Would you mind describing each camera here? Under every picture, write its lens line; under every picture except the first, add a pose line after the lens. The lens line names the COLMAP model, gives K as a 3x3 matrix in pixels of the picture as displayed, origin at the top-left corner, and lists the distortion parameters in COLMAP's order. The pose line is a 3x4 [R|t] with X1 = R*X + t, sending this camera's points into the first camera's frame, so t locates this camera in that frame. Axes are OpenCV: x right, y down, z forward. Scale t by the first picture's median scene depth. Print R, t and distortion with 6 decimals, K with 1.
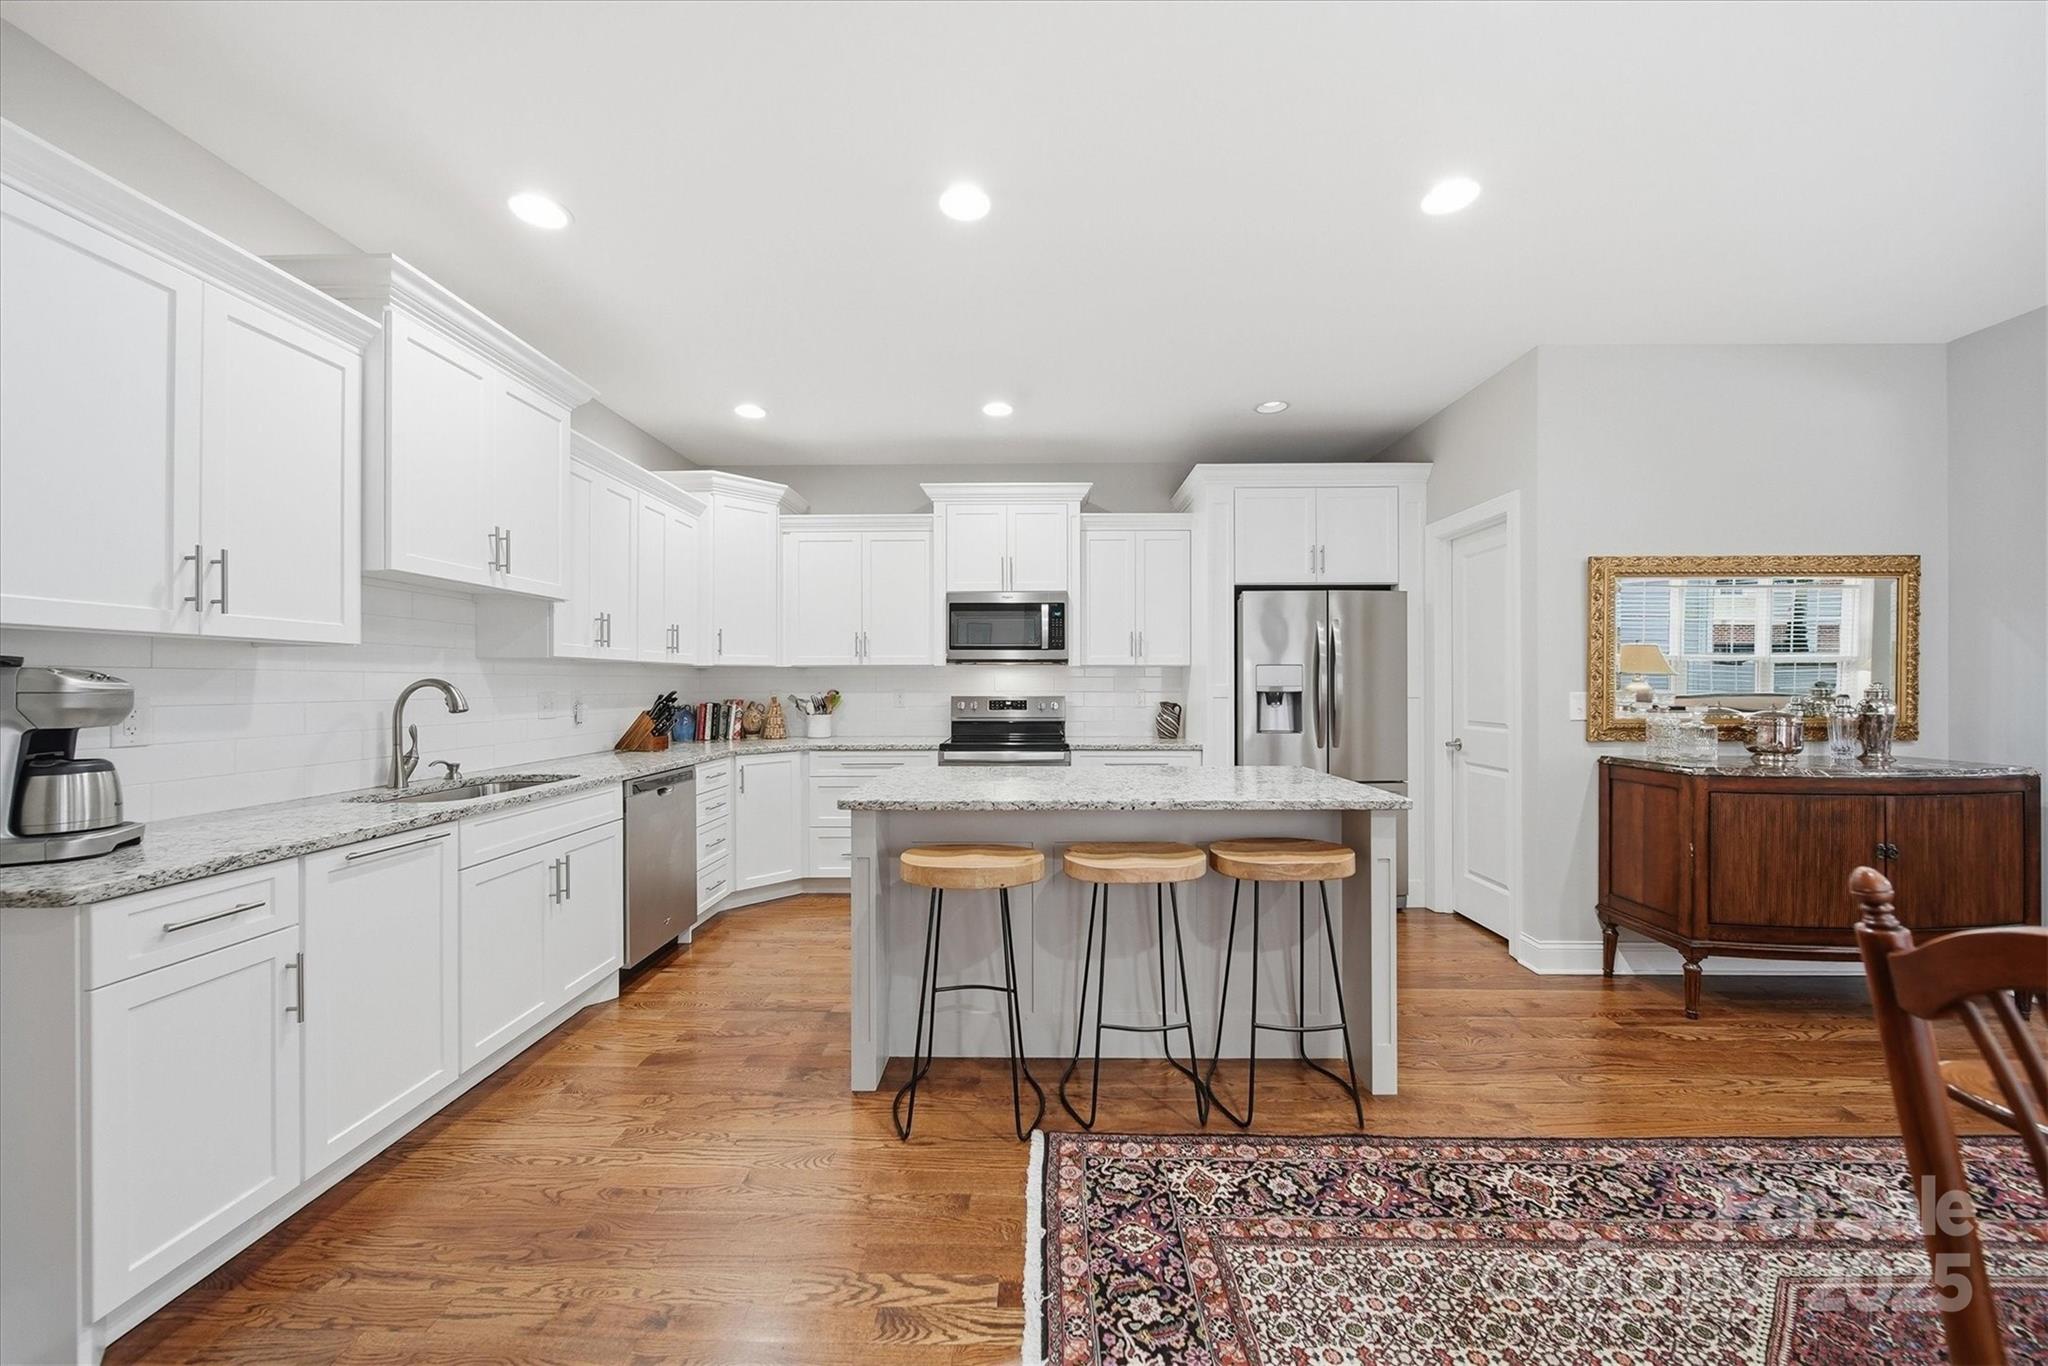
lens RADIAL K [[731.4, 0, 1023.9], [0, 731.4, 688.0], [0, 0, 1]] dist [-0.001435, 0.000051]
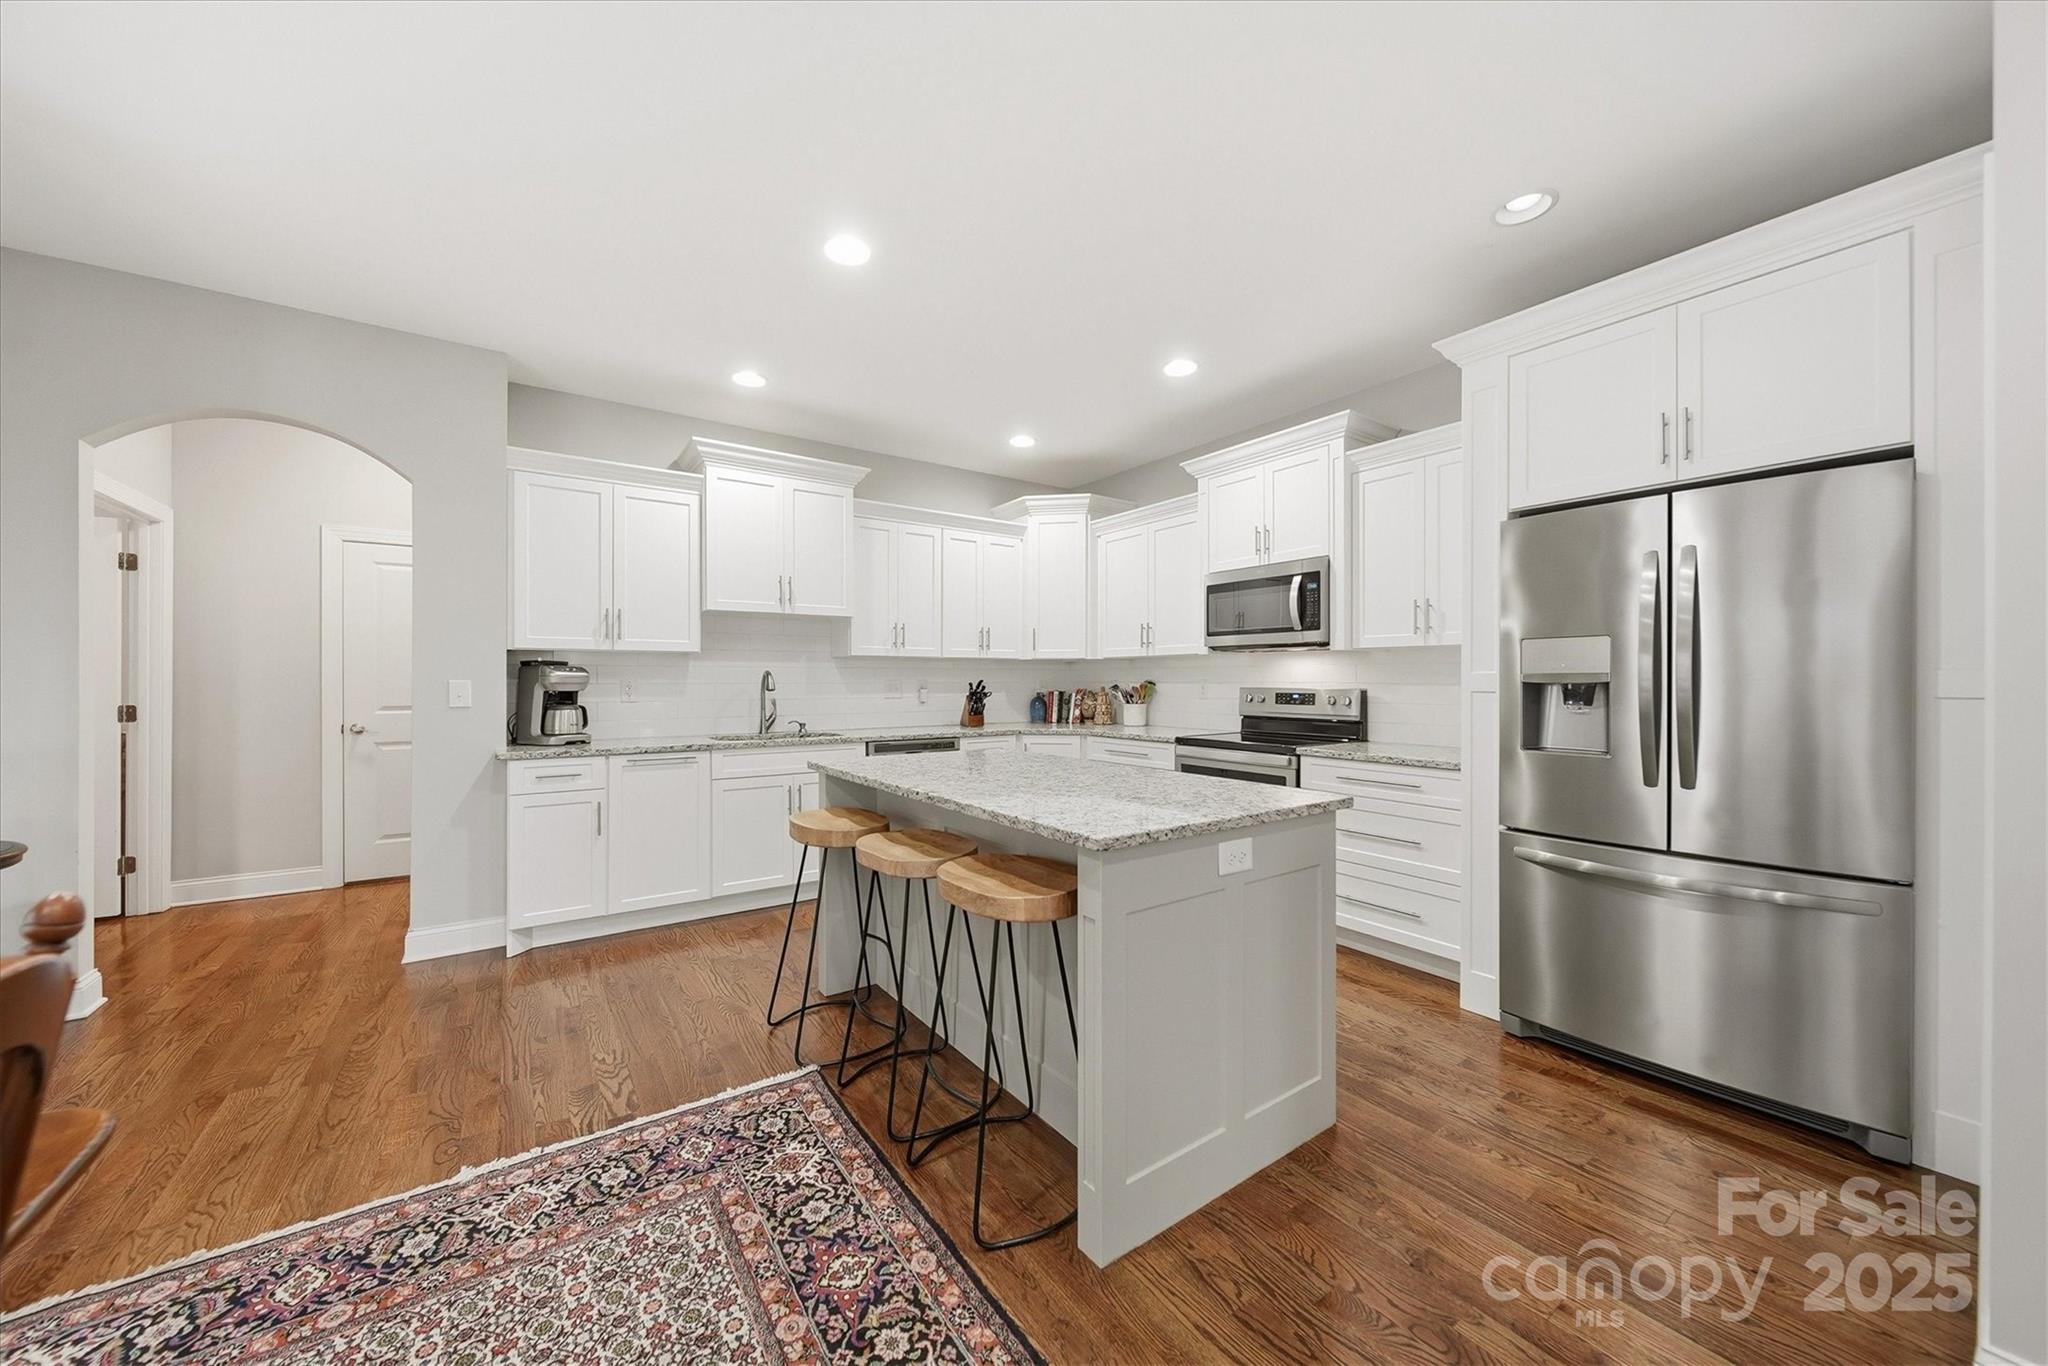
lens RADIAL K [[731.4, 0, 1023.9], [0, 731.4, 688.0], [0, 0, 1]] dist [-0.001435, 0.000051]
pose [[0.589661, 0.009322, -0.807597, 0.853505], [-0.004541, 0.999956, 0.008226, 0.010175], [0.807638, -0.001183, 0.589678, 0.458803]]
